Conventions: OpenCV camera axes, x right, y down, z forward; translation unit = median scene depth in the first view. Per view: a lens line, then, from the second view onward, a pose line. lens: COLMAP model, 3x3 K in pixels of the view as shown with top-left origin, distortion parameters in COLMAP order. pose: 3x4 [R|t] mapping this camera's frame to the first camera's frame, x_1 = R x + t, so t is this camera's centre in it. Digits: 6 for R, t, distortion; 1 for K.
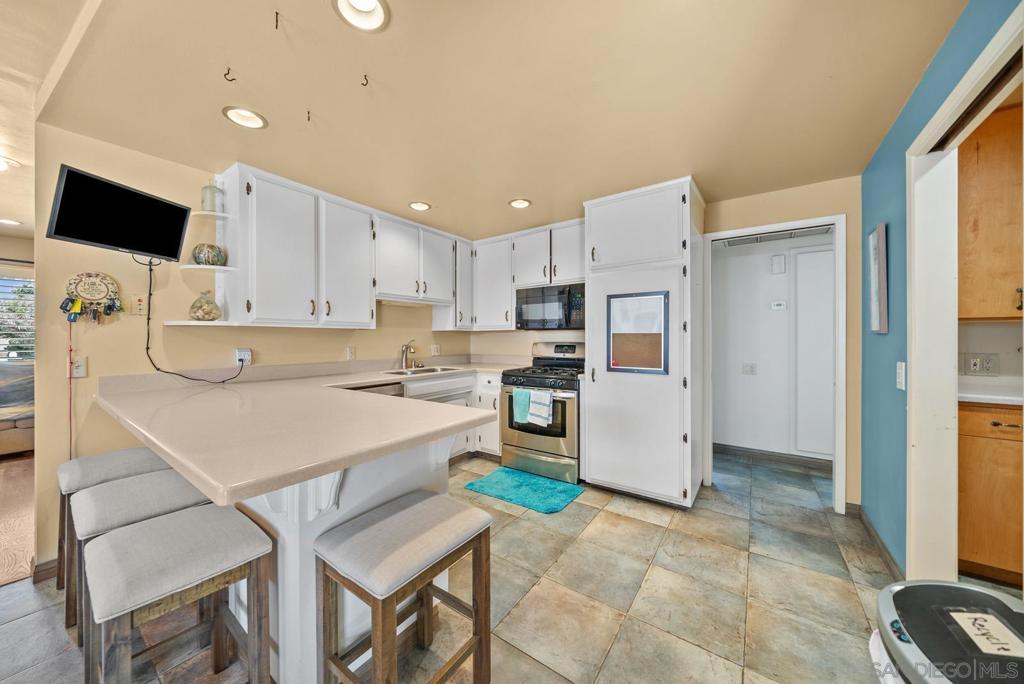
lens RADIAL K [[353.3, 0, 496.3], [0, 353.3, 338.9], [0, 0, 1]] dist [-0.005180, -0.000185]
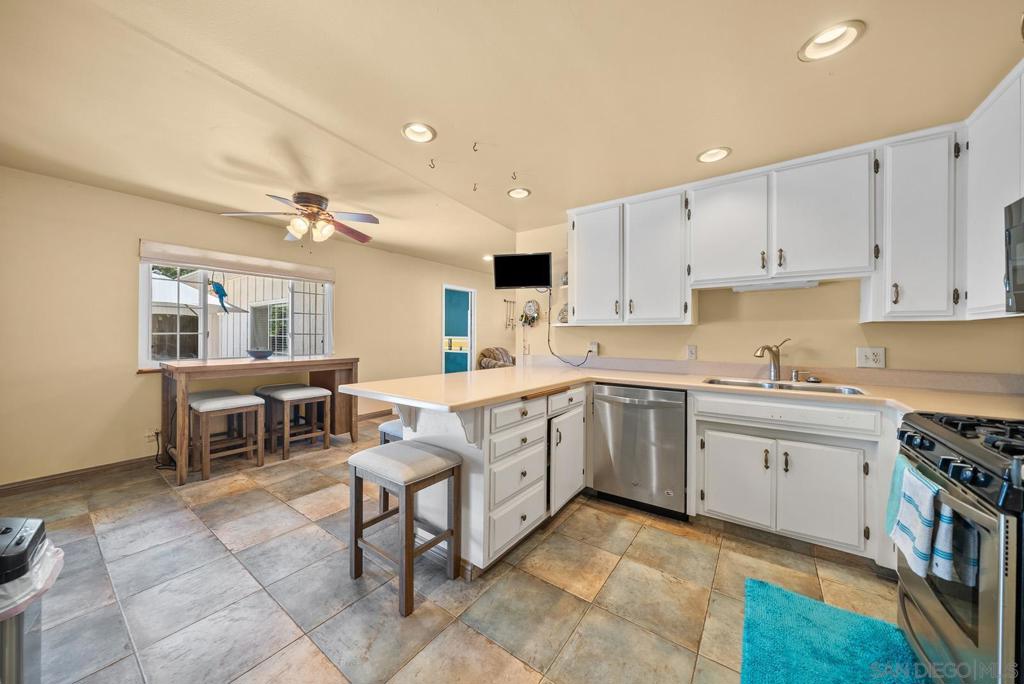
lens RADIAL K [[353.3, 0, 507.8], [0, 353.3, 333.5], [0, 0, 1]] dist [-0.005180, -0.000185]
pose [[0.006178, -0.003252, -0.999976, 0.571510], [-0.007416, 0.999967, -0.003298, -0.000455], [0.999953, 0.007436, 0.006153, 0.636082]]
